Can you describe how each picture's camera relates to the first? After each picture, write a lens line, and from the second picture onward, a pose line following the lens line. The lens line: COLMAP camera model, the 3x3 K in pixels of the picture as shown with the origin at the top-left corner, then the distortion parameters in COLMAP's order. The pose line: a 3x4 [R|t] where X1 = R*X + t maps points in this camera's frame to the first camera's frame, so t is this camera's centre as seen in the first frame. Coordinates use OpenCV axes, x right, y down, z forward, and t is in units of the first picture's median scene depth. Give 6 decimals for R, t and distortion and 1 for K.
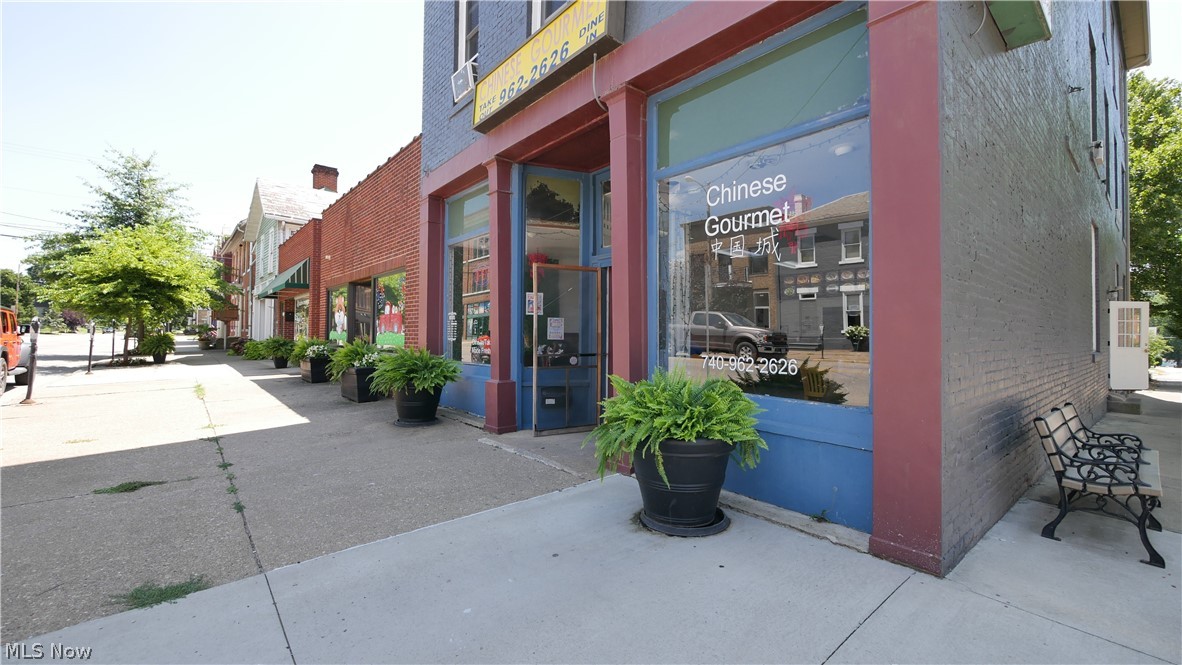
lens RADIAL K [[487.8, 0, 588.5], [0, 487.8, 327.7], [0, 0, 1]] dist [-0.004166, 0.000196]
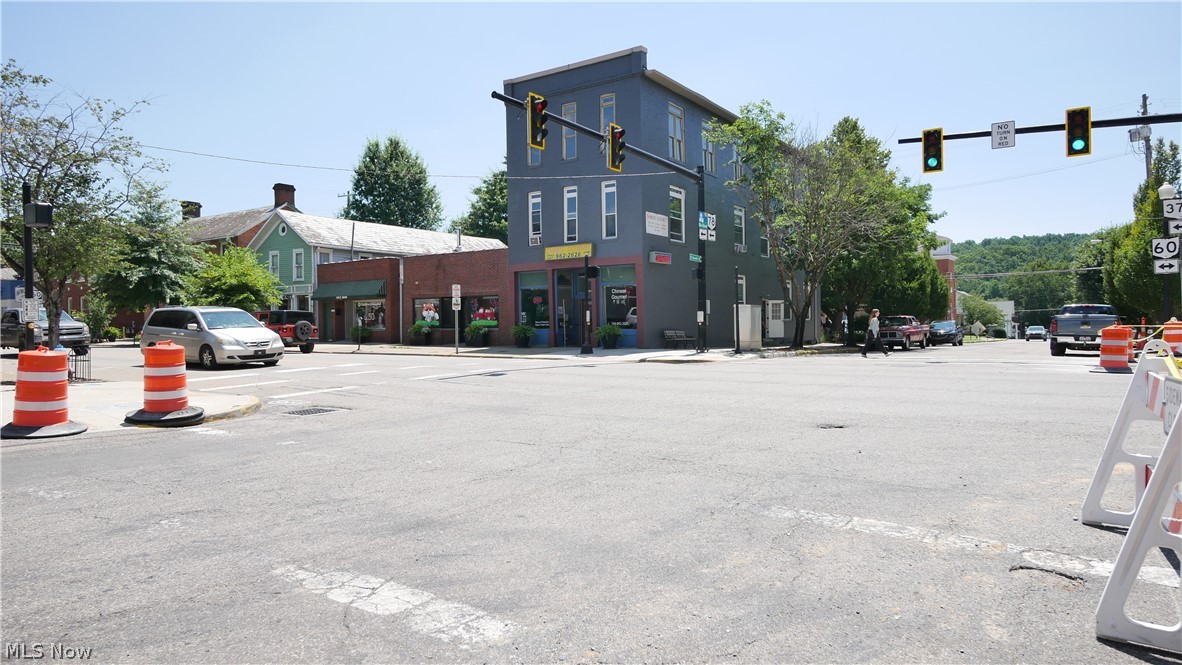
lens RADIAL K [[726.0, 0, 591.0], [0, 726.0, 332.5], [0, 0, 1]] dist [0.004665, 0.000224]
pose [[0.965400, -0.026741, 0.259400, -0.990639], [0.018360, 0.999230, 0.034679, -0.053304], [-0.260127, -0.028716, 0.965147, -3.200516]]
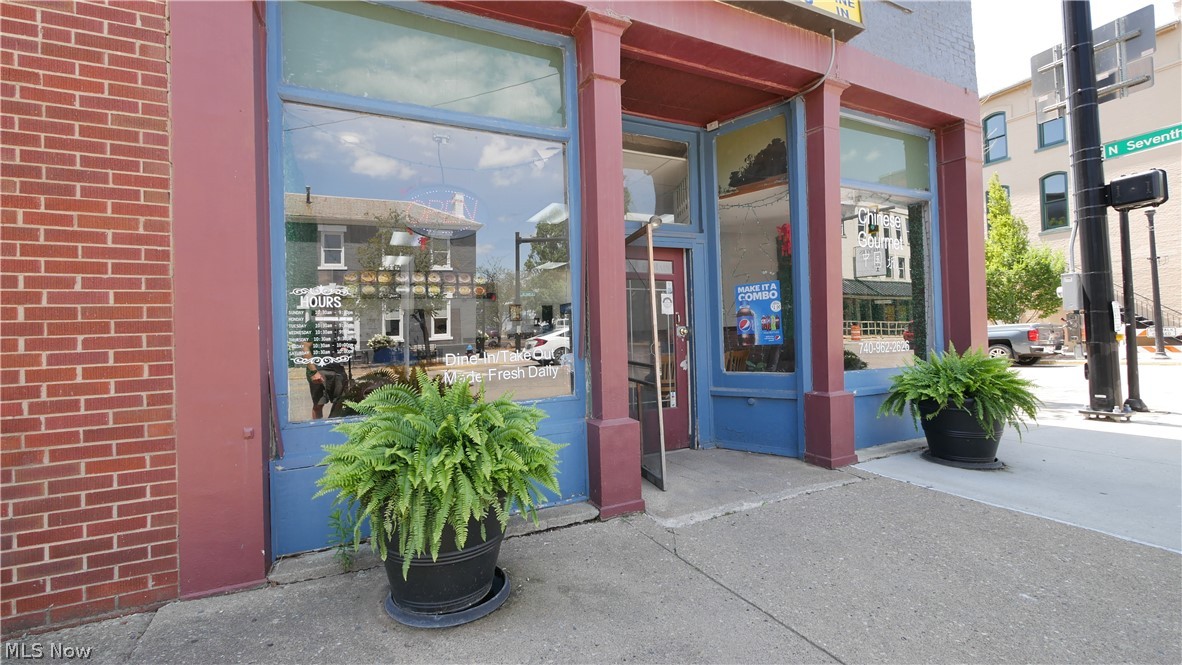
lens RADIAL K [[487.8, 0, 588.5], [0, 487.8, 327.7], [0, 0, 1]] dist [-0.004166, 0.000196]
pose [[0.257050, 0.003564, 0.966392, -0.570740], [0.027743, 0.999554, -0.011065, 0.007109], [-0.966000, 0.029655, 0.256836, 0.690058]]
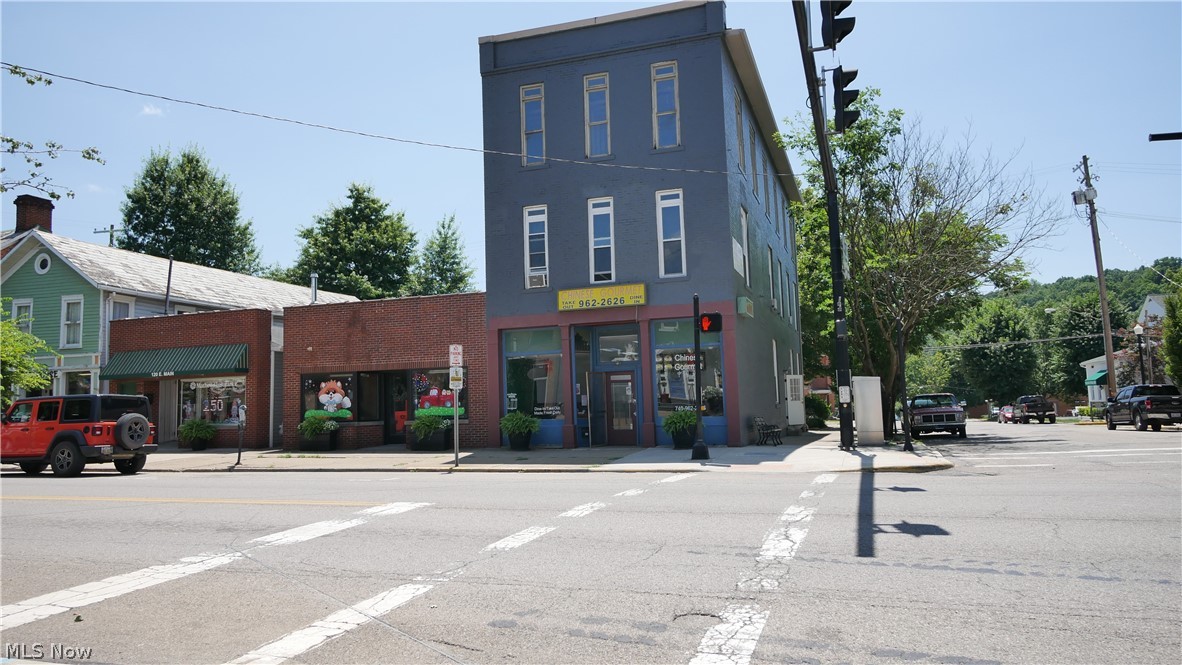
lens RADIAL K [[814.5, 0, 591.0], [0, 814.5, 332.5], [0, 0, 1]] dist [0.001857, 0.007132]
pose [[0.857815, 0.008746, 0.513884, -1.556113], [0.029637, 0.997350, -0.066447, -0.047350], [-0.513103, 0.072229, 0.855283, -1.735972]]
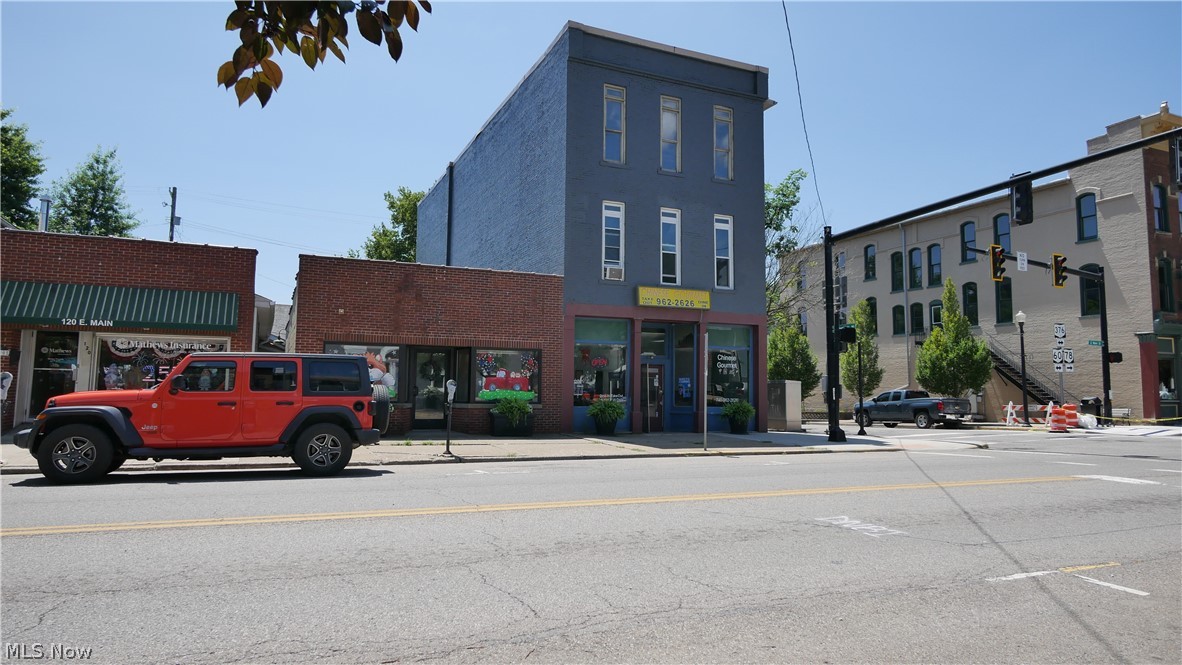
lens RADIAL K [[727.3, 0, 588.8], [0, 727.3, 331.0], [0, 0, 1]] dist [-0.005078, -0.001242]
pose [[0.286226, 0.071326, 0.955504, -2.845313], [-0.026317, 0.997434, -0.066573, -0.033098], [-0.957801, -0.006091, 0.287368, 0.165062]]
